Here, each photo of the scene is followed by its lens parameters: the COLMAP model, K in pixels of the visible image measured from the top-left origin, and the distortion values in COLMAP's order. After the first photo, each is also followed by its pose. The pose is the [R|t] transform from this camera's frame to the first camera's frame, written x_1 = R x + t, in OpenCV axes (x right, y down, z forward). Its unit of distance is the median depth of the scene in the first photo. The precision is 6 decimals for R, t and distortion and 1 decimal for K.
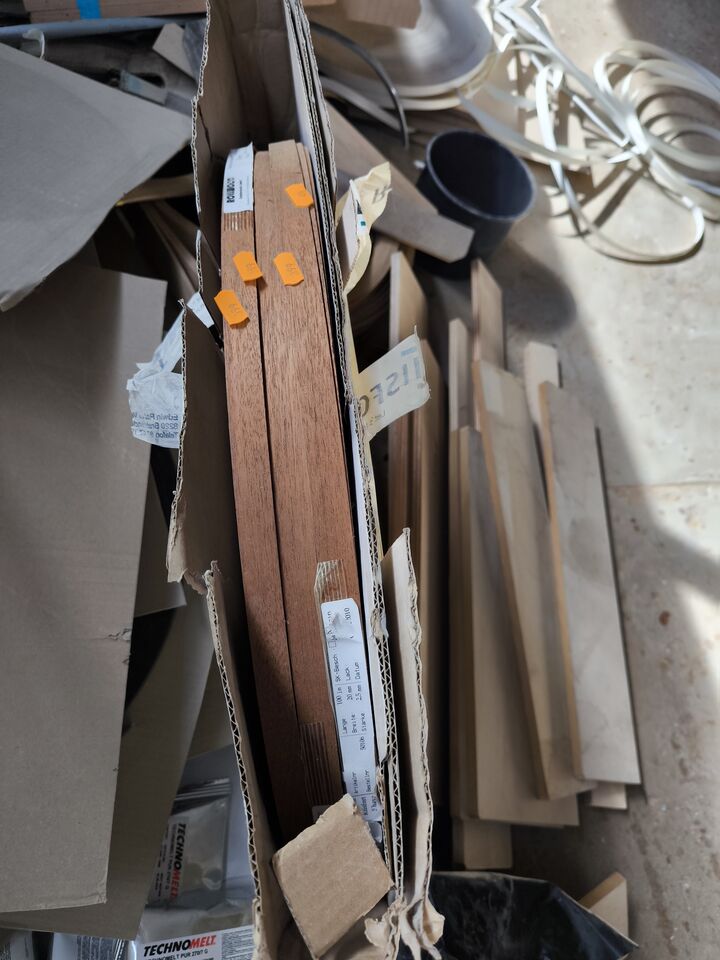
lens RADIAL K [[689.7, 0, 346.5], [0, 689.7, 478.4], [0, 0, 1]] dist [-0.003283, 0.003901]
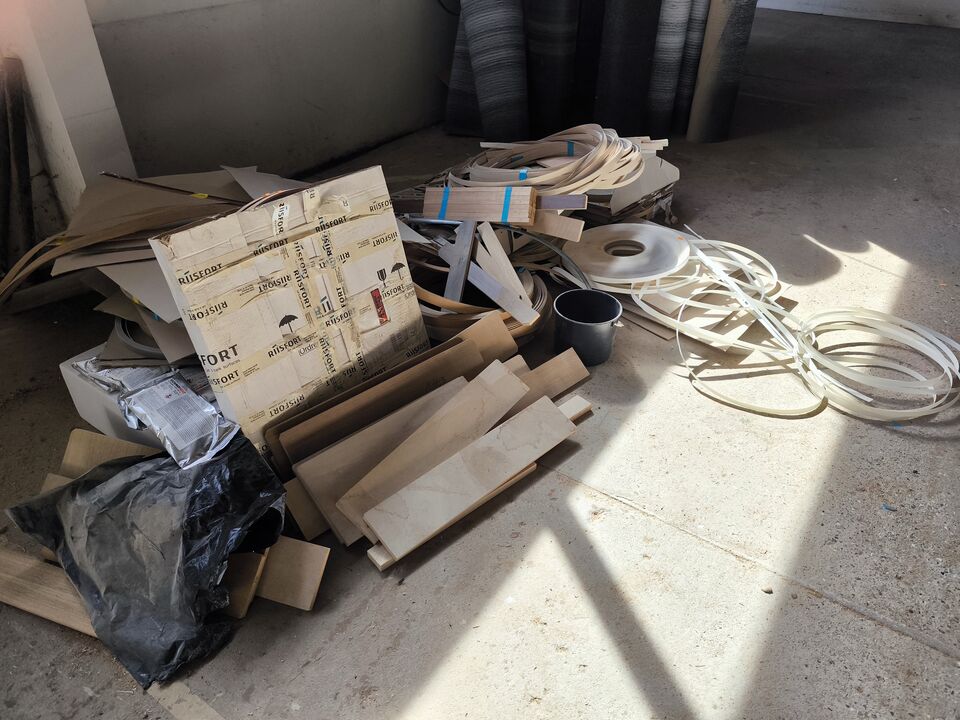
lens RADIAL K [[647.7, 0, 480.0], [0, 647.7, 360.0], [0, 0, 1]] dist [0.039612, -0.002904]
pose [[0.695740, 0.164875, -0.699116, 1.485642], [-0.535898, 0.767234, -0.352371, 0.503115], [0.478288, 0.619813, 0.622151, -0.115234]]
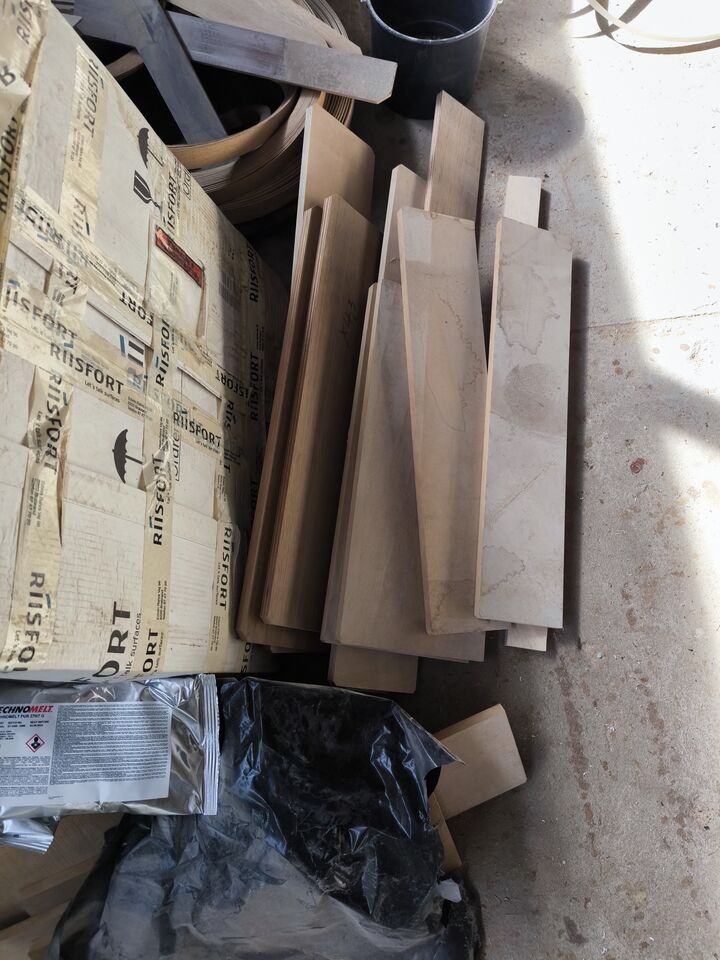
lens RADIAL K [[669.6, 0, 340.6], [0, 669.6, 467.9], [0, 0, 1]] dist [0.041295, -0.030743]
pose [[0.944494, -0.031694, -0.326996, 0.437259], [0.083726, 0.985692, 0.146294, 0.045307], [0.317680, -0.165552, 0.933634, 0.030844]]
